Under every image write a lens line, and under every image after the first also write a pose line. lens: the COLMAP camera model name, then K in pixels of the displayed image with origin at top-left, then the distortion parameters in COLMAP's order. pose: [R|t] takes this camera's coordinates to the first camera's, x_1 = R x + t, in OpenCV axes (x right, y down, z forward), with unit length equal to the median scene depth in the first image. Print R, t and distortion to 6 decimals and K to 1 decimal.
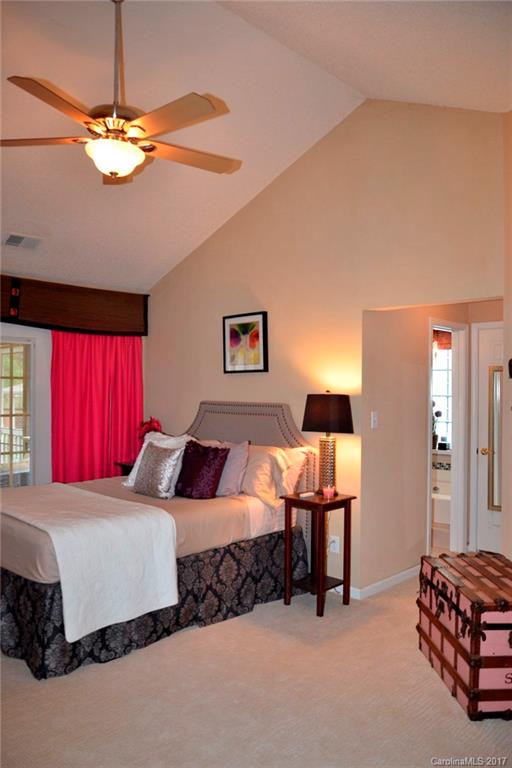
lens RADIAL K [[591.5, 0, 256.0], [0, 591.5, 384.0], [0, 0, 1]] dist [-0.052892, 0.002563]
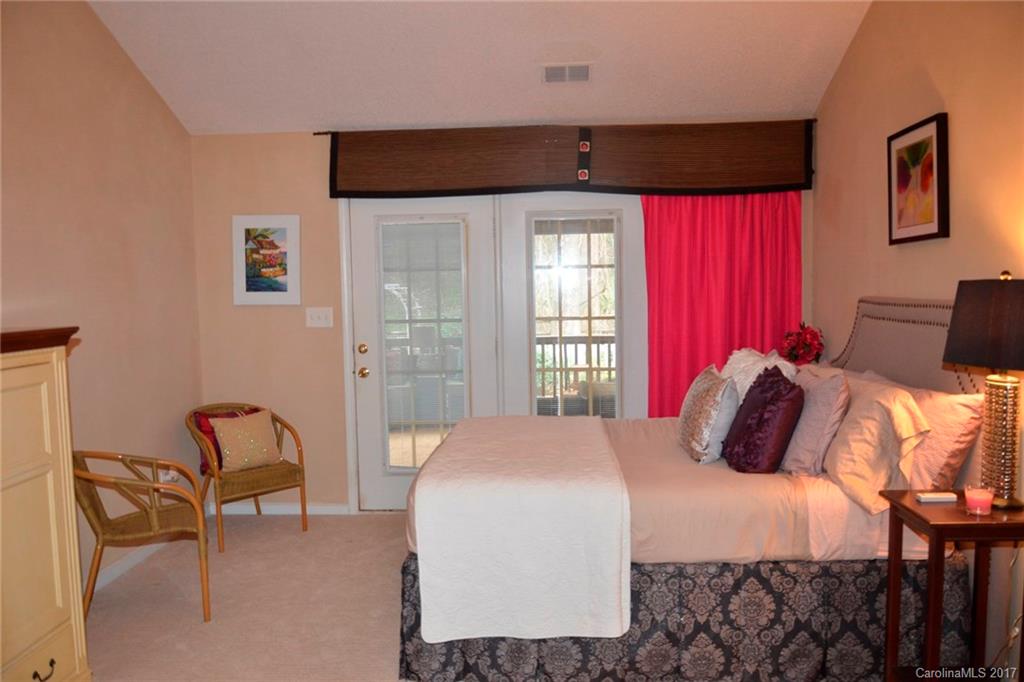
lens RADIAL K [[788.7, 0, 512.0], [0, 788.7, 341.0], [0, 0, 1]] dist [-0.052892, 0.002563]
pose [[0.649708, 0.034956, -0.759380, 0.326950], [0.027234, 0.997231, 0.069205, 0.013449], [0.759696, -0.065644, 0.646956, 0.356250]]
